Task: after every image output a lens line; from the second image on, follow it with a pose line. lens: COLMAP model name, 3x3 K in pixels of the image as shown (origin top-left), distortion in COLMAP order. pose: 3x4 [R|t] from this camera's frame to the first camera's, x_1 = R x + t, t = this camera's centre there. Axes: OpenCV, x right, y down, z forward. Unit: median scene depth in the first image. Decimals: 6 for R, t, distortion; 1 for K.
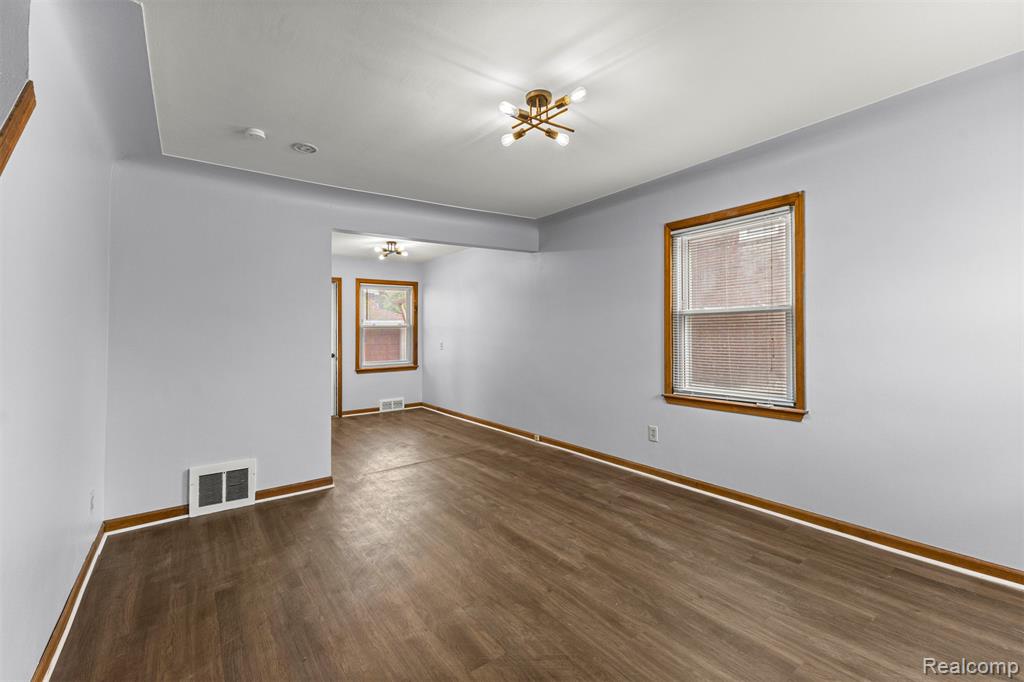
lens RADIAL K [[445.2, 0, 510.9], [0, 445.2, 325.2], [0, 0, 1]] dist [0.001980, 0.000207]
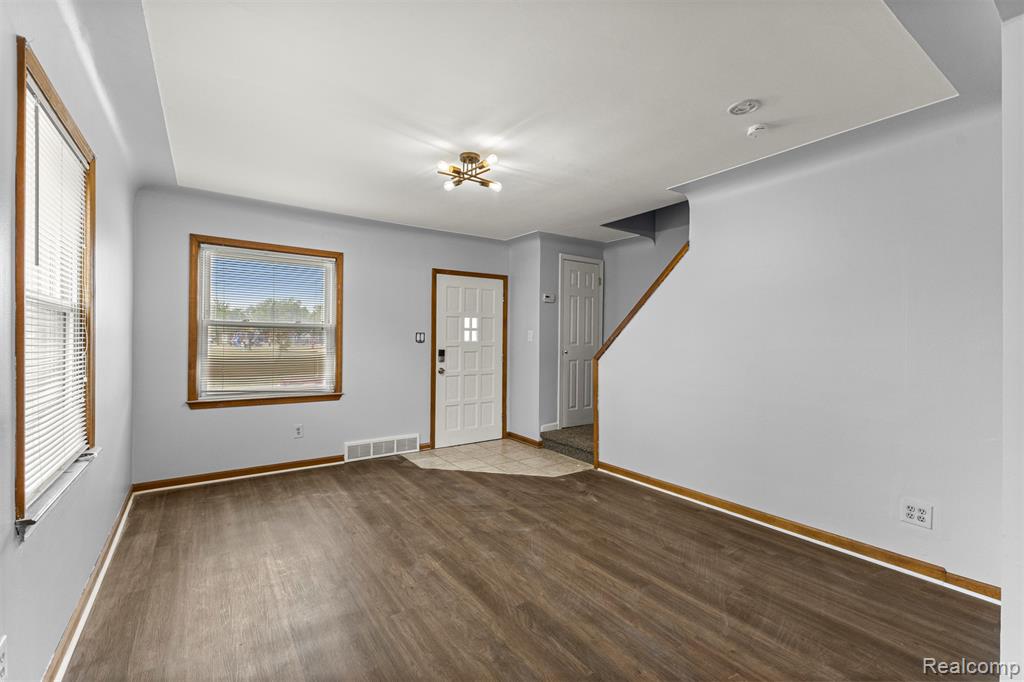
lens RADIAL K [[439.5, 0, 511.4], [0, 439.5, 335.6], [0, 0, 1]] dist [0.004605, 0.000213]
pose [[-0.999833, 0.005683, 0.017364, -0.055134], [0.005205, 0.999610, -0.027439, 0.023253], [-0.017513, -0.027344, -0.999473, 1.469560]]
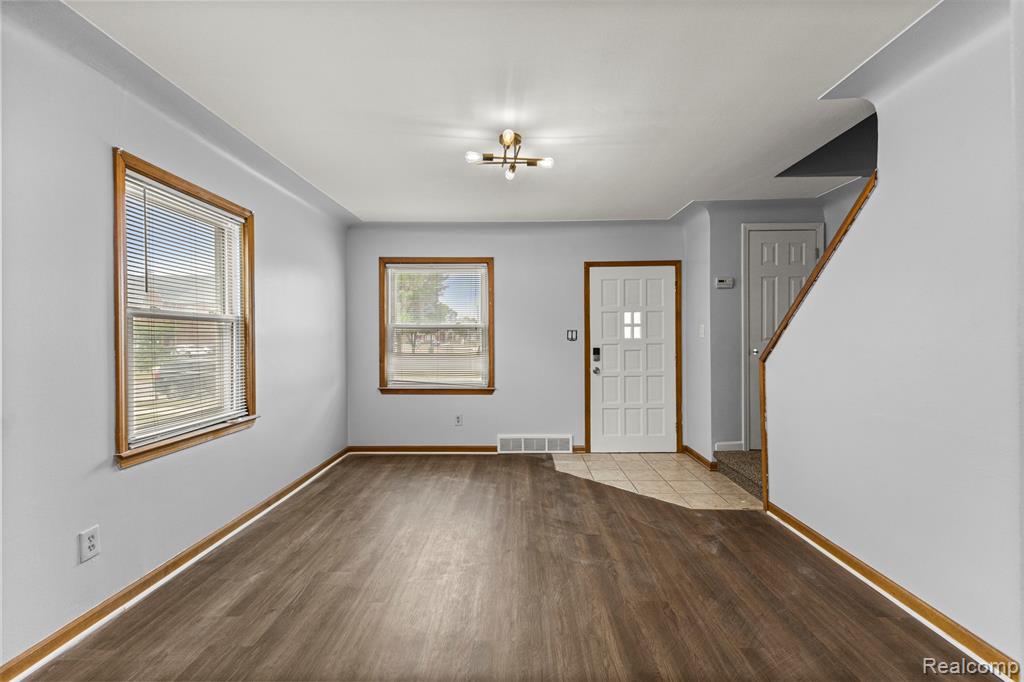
lens RADIAL K [[437.3, 0, 512.2], [0, 437.3, 336.5], [0, 0, 1]] dist [0.002653, 0.000163]
pose [[-0.799670, 0.019351, 0.600128, -0.414576], [0.005578, 0.999677, -0.024801, 0.025726], [-0.600414, -0.016485, -0.799520, 1.249831]]
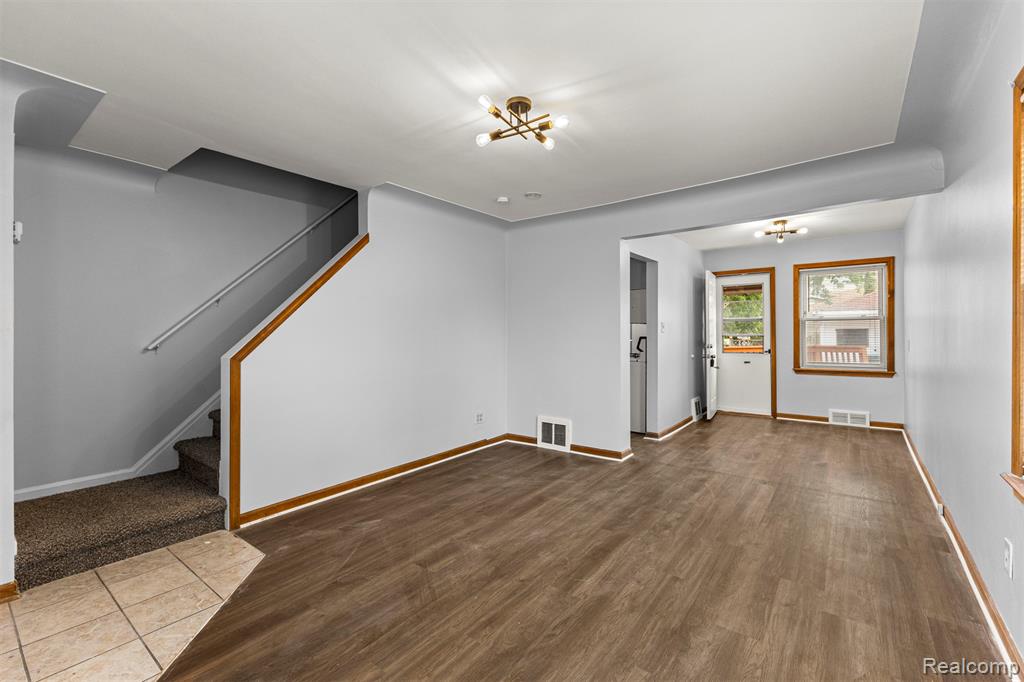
lens RADIAL K [[439.5, 0, 511.4], [0, 439.5, 335.6], [0, 0, 1]] dist [0.004605, 0.000213]
pose [[0.281187, 0.020368, -0.959437, 0.672313], [0.020871, 0.999408, 0.027333, -0.003356], [0.959426, -0.027710, 0.280596, 0.448725]]
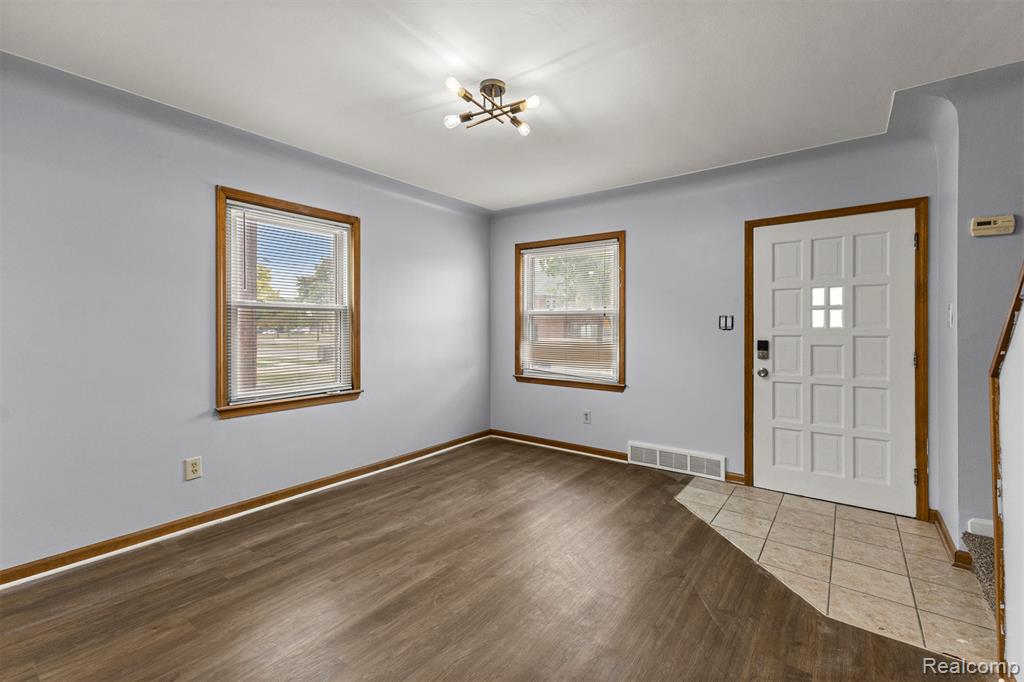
lens RADIAL K [[442.3, 0, 510.8], [0, 442.3, 326.1], [0, 0, 1]] dist [0.005192, 0.000495]
pose [[-0.292056, 0.012869, 0.956315, -0.583035], [-0.013607, 0.999752, -0.017609, 0.021646], [-0.956305, -0.018156, -0.291808, 0.810152]]
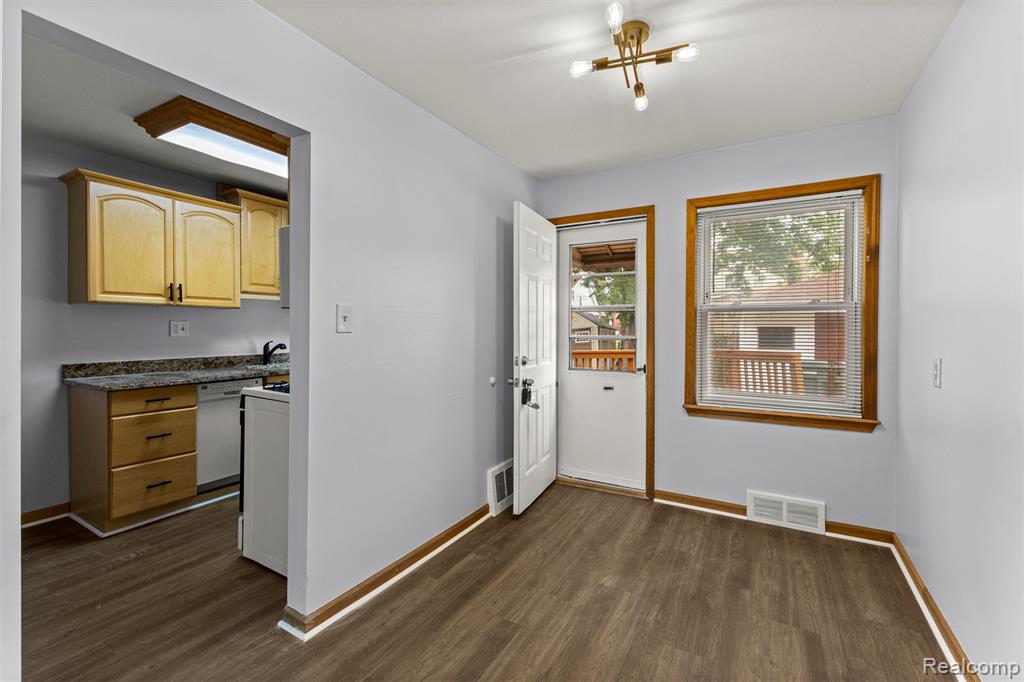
lens RADIAL K [[440.4, 0, 512.0], [0, 440.4, 329.1], [0, 0, 1]] dist [0.005042, 0.000254]
pose [[0.404928, 0.023565, -0.914045, -0.032854], [0.005932, 0.999579, 0.028398, 0.018930], [0.914329, -0.016921, 0.404618, 1.352079]]
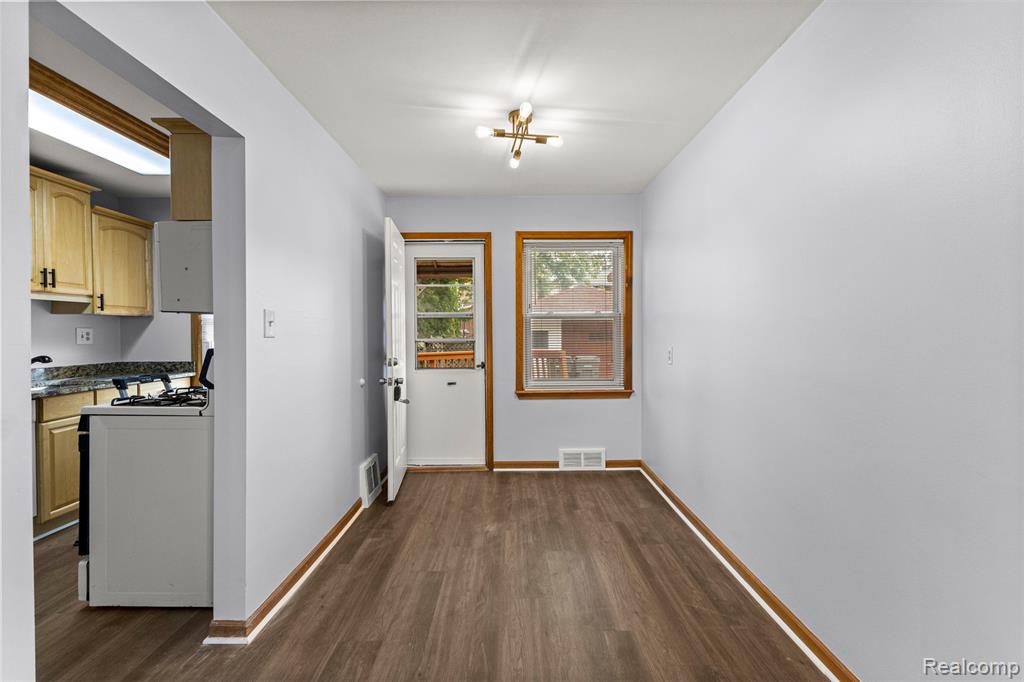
lens RADIAL K [[439.5, 0, 511.4], [0, 439.5, 335.6], [0, 0, 1]] dist [0.004605, 0.000213]
pose [[0.810305, 0.017000, -0.585761, -0.046350], [0.002122, 0.999487, 0.031943, 0.018644], [0.586004, -0.027126, 0.809854, 1.099472]]
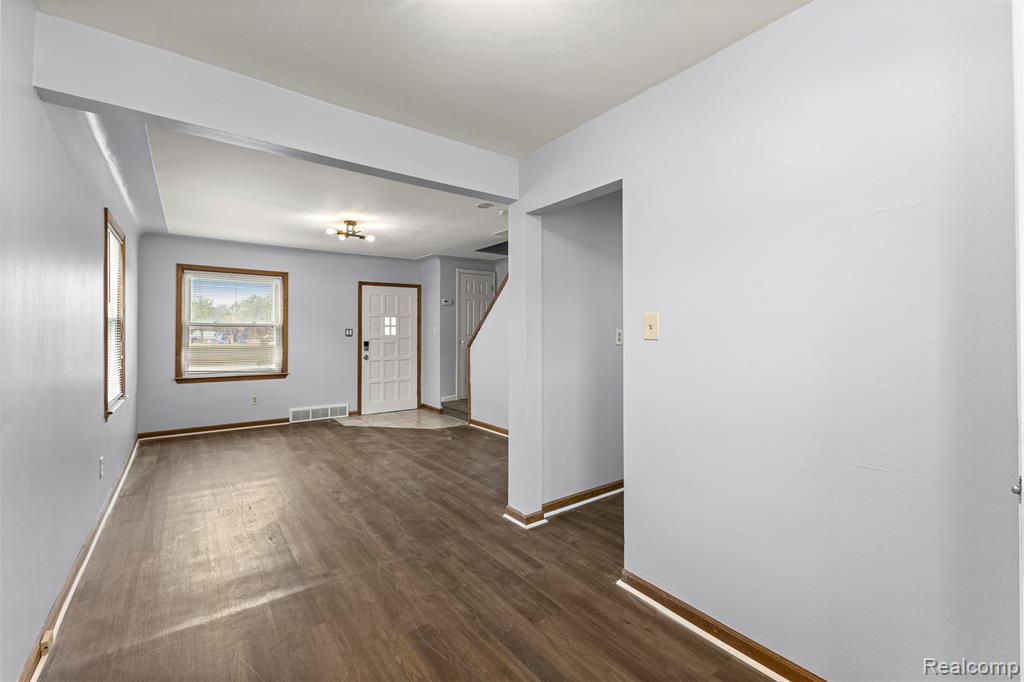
lens RADIAL K [[442.3, 0, 510.8], [0, 442.3, 326.1], [0, 0, 1]] dist [0.005192, 0.000495]
pose [[-0.999871, 0.015824, -0.002594, -0.450517], [0.015904, 0.999272, -0.034680, 0.039428], [0.002043, -0.034716, -0.999395, 2.007057]]
